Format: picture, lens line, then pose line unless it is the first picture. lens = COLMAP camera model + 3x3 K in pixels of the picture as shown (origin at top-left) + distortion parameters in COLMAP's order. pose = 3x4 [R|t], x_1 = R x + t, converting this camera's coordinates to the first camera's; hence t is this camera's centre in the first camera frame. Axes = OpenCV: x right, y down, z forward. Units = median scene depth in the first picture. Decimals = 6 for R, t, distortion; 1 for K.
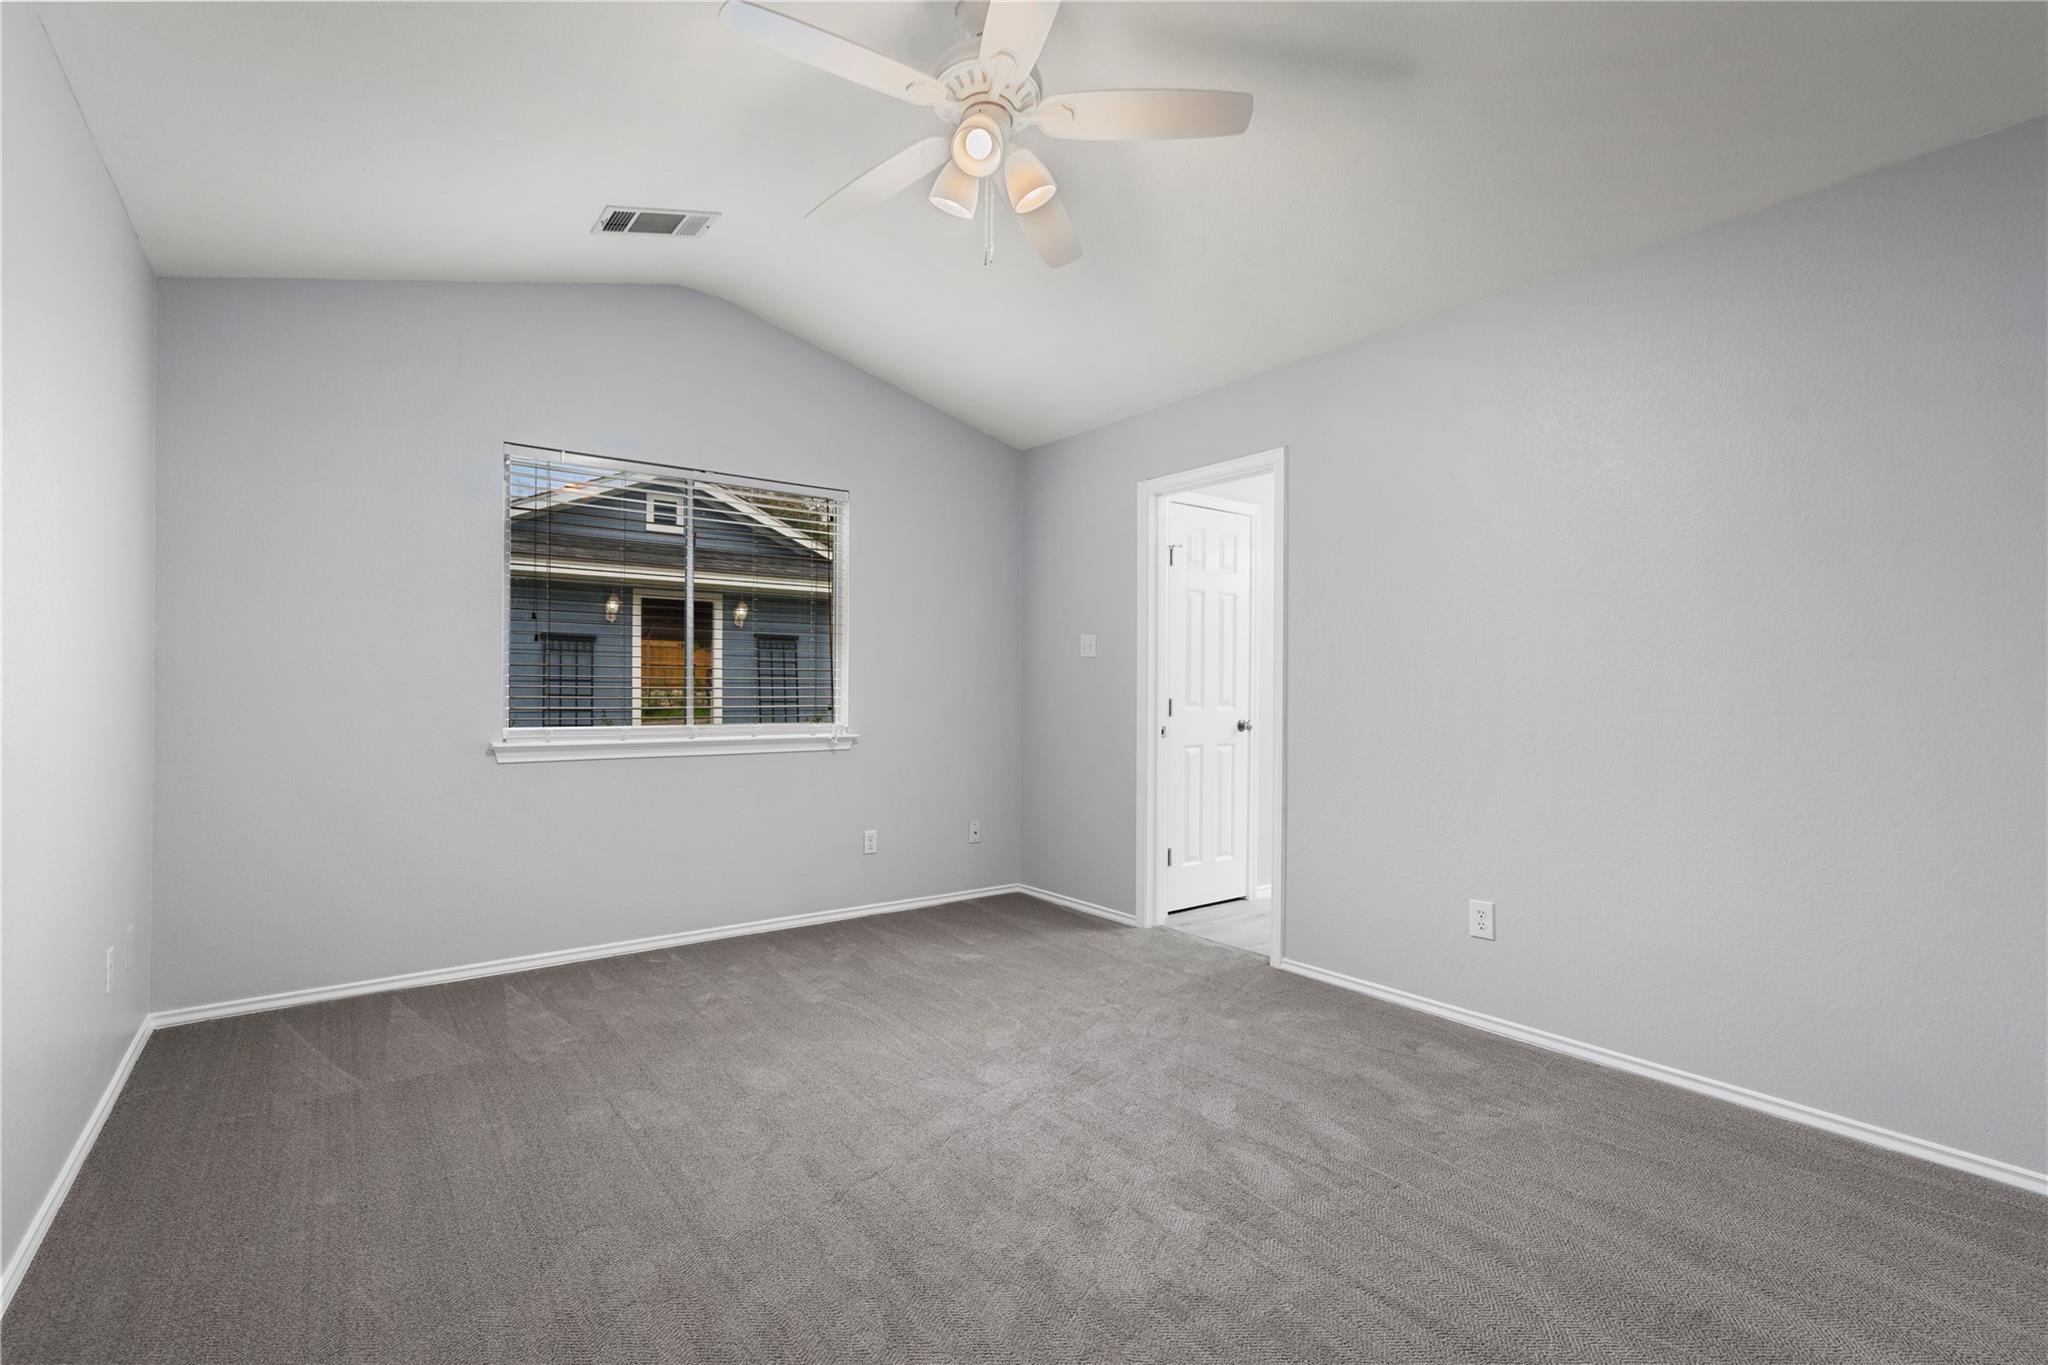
lens RADIAL K [[933.8, 0, 1024.0], [0, 933.8, 682.5], [0, 0, 1]] dist [-0.006480, 0.000652]
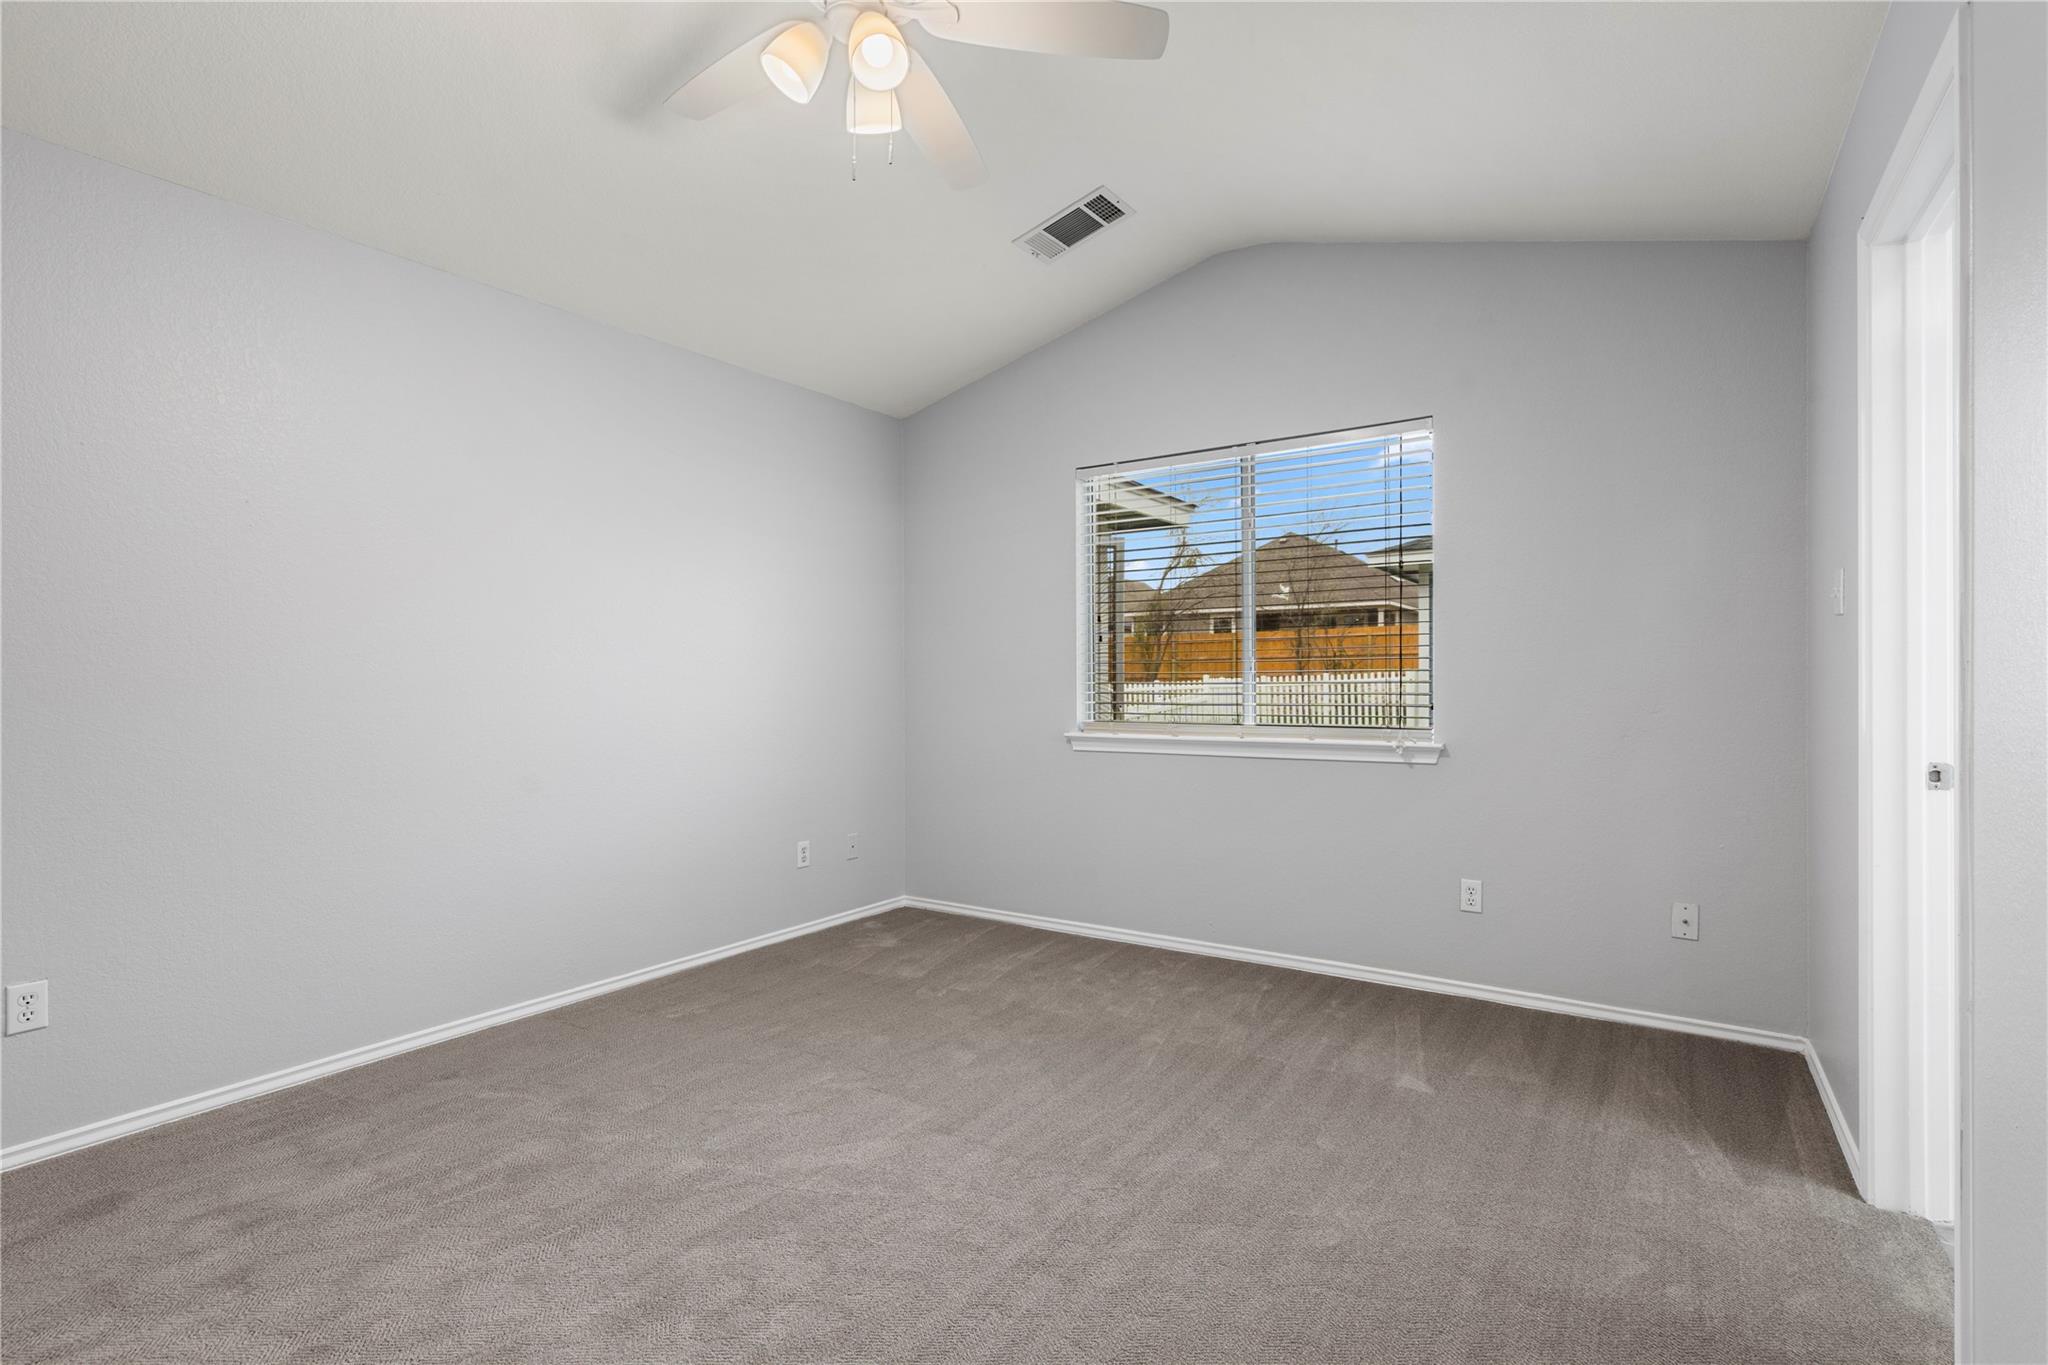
lens RADIAL K [[933.8, 0, 1024.0], [0, 933.8, 682.5], [0, 0, 1]] dist [-0.006480, 0.000652]
pose [[0.331615, -0.002376, -0.943412, 0.486239], [0.020226, 0.999785, 0.004592, -0.004318], [0.943198, -0.020604, 0.331591, 0.525493]]
